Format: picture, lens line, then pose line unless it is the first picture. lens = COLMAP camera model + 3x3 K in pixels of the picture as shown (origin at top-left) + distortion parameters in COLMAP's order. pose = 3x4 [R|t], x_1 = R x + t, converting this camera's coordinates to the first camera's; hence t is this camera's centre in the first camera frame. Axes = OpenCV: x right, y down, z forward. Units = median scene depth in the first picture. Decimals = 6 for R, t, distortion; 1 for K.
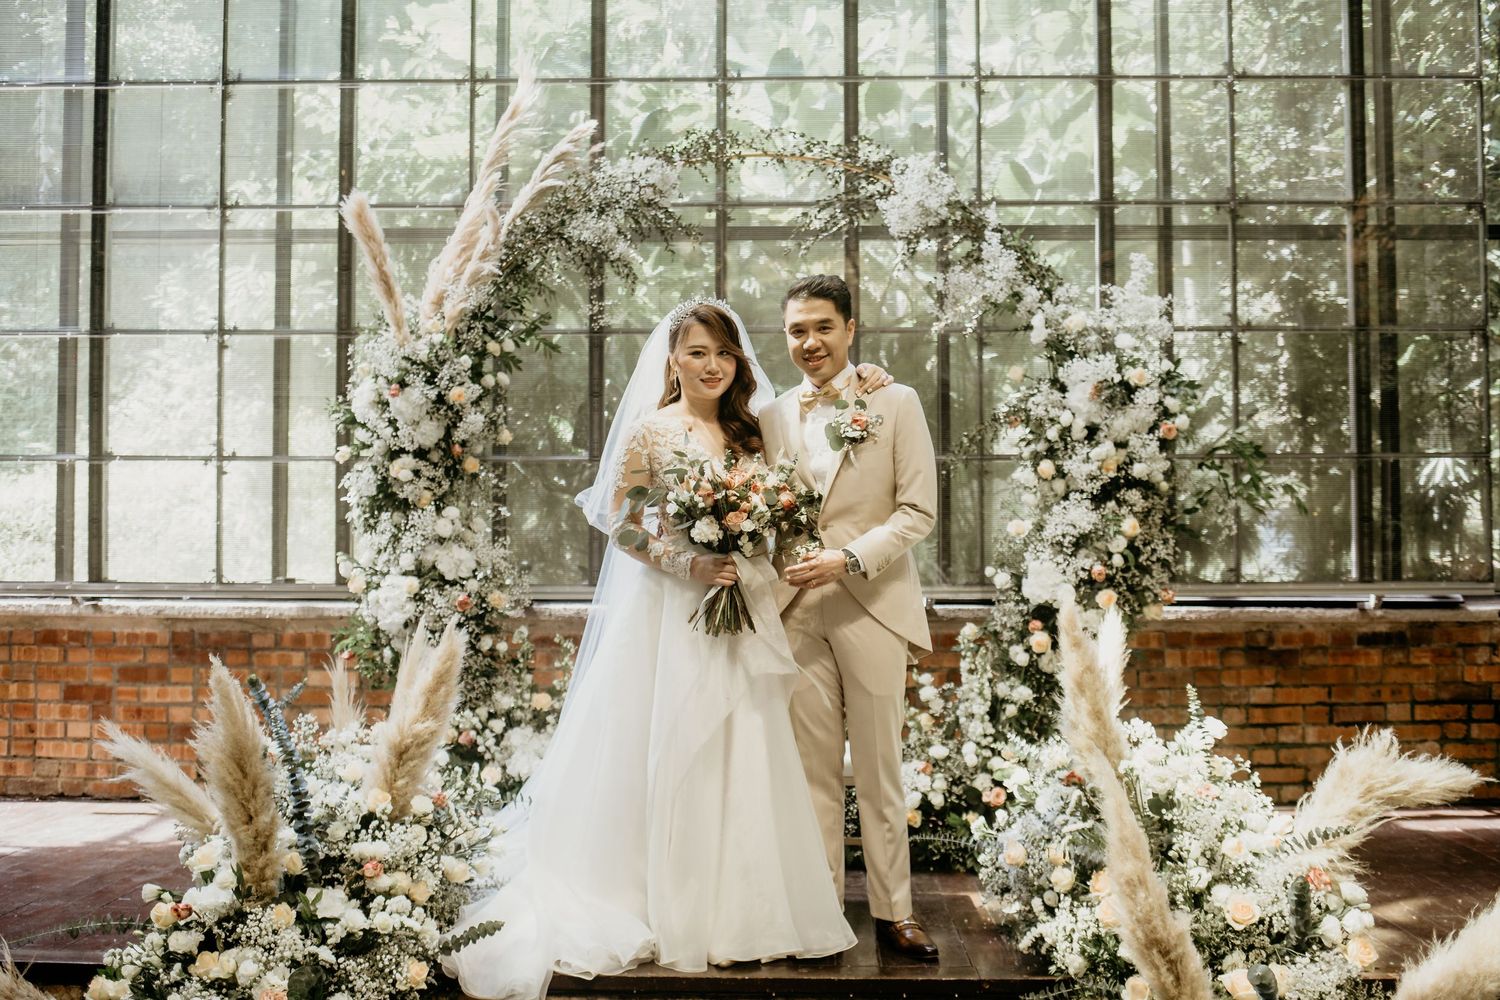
lens RADIAL K [[1602.1, 0, 742.9], [0, 1602.1, 504.6], [0, 0, 1]] dist [-0.006120, 0.000000]
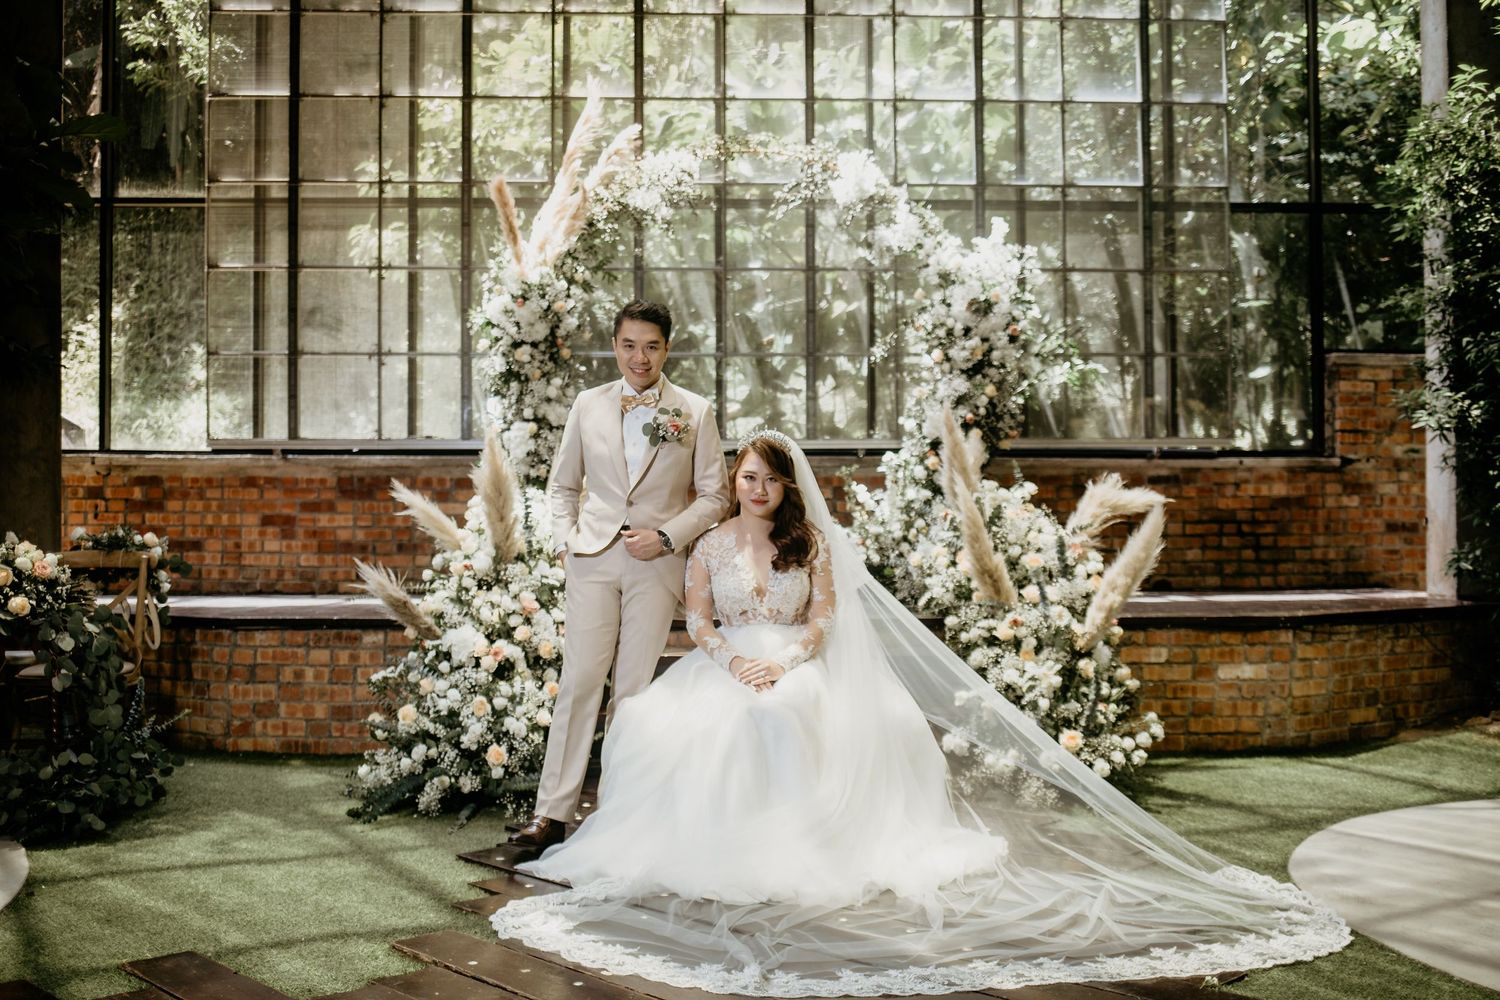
lens RADIAL K [[1602.1, 0, 752.7], [0, 1602.1, 492.3], [0, 0, 1]] dist [-0.006120, 0.000000]
pose [[0.998199, -0.002192, 0.059950, -0.085157], [0.001661, 0.999959, 0.008894, 0.096968], [-0.059968, -0.008779, 0.998162, -0.550660]]
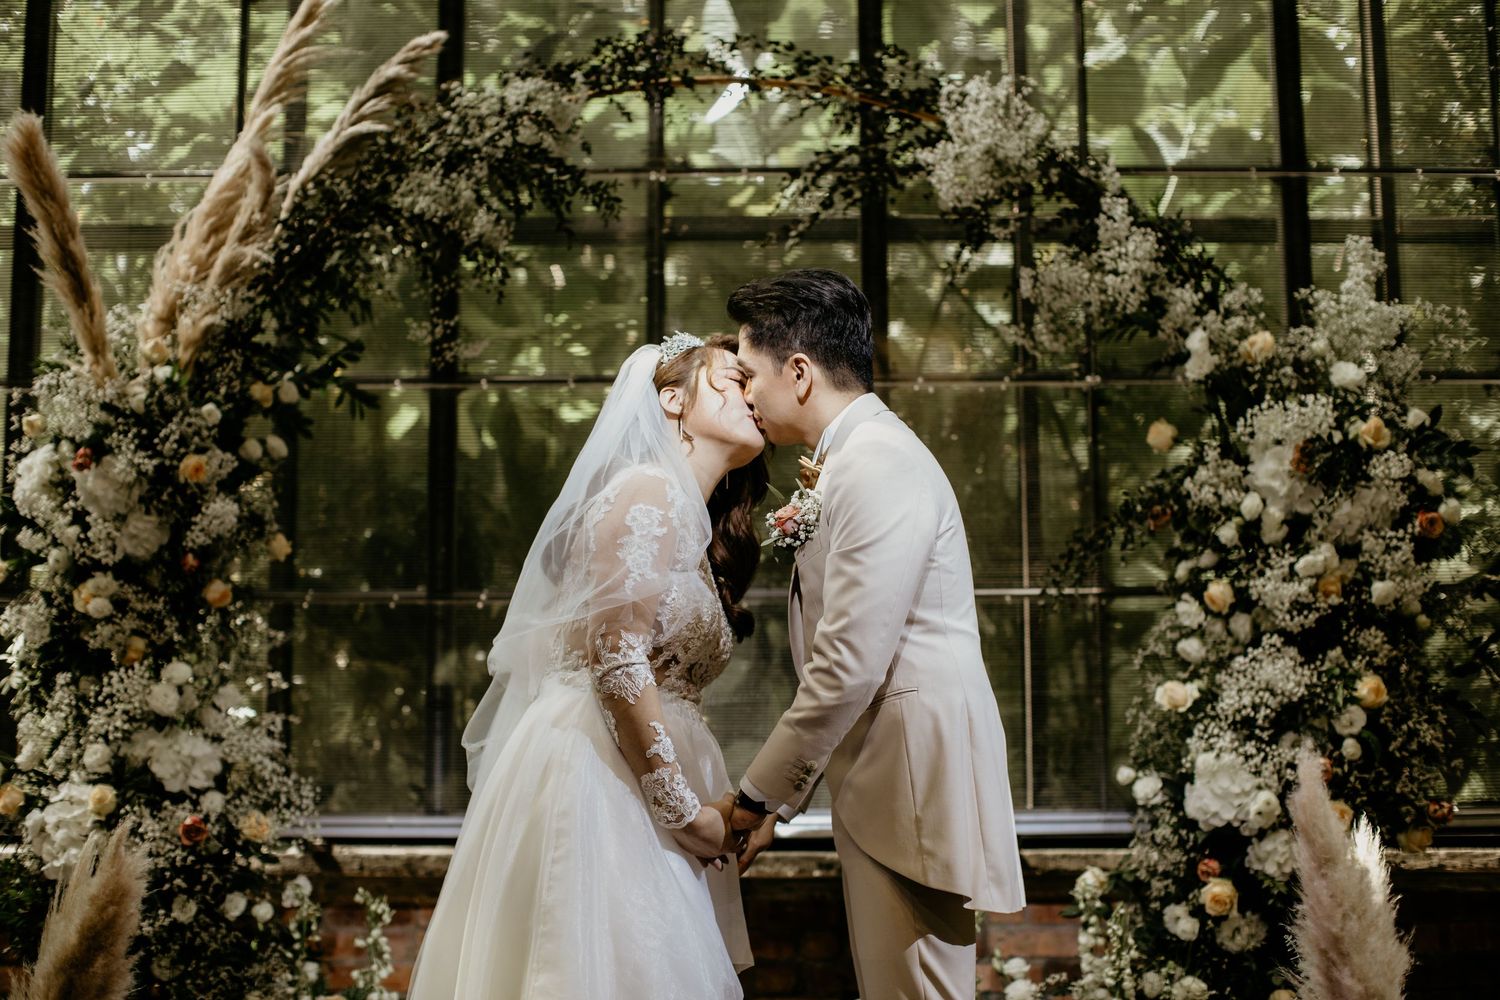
lens RADIAL K [[2283.0, 0, 734.1], [0, 2283.0, 508.7], [0, 0, 1]] dist [-0.086722, 0.000000]
pose [[0.999915, -0.001671, 0.012936, 0.005198], [0.003167, 0.993182, -0.116531, 0.041411], [-0.012653, 0.116562, 0.993103, 0.189378]]
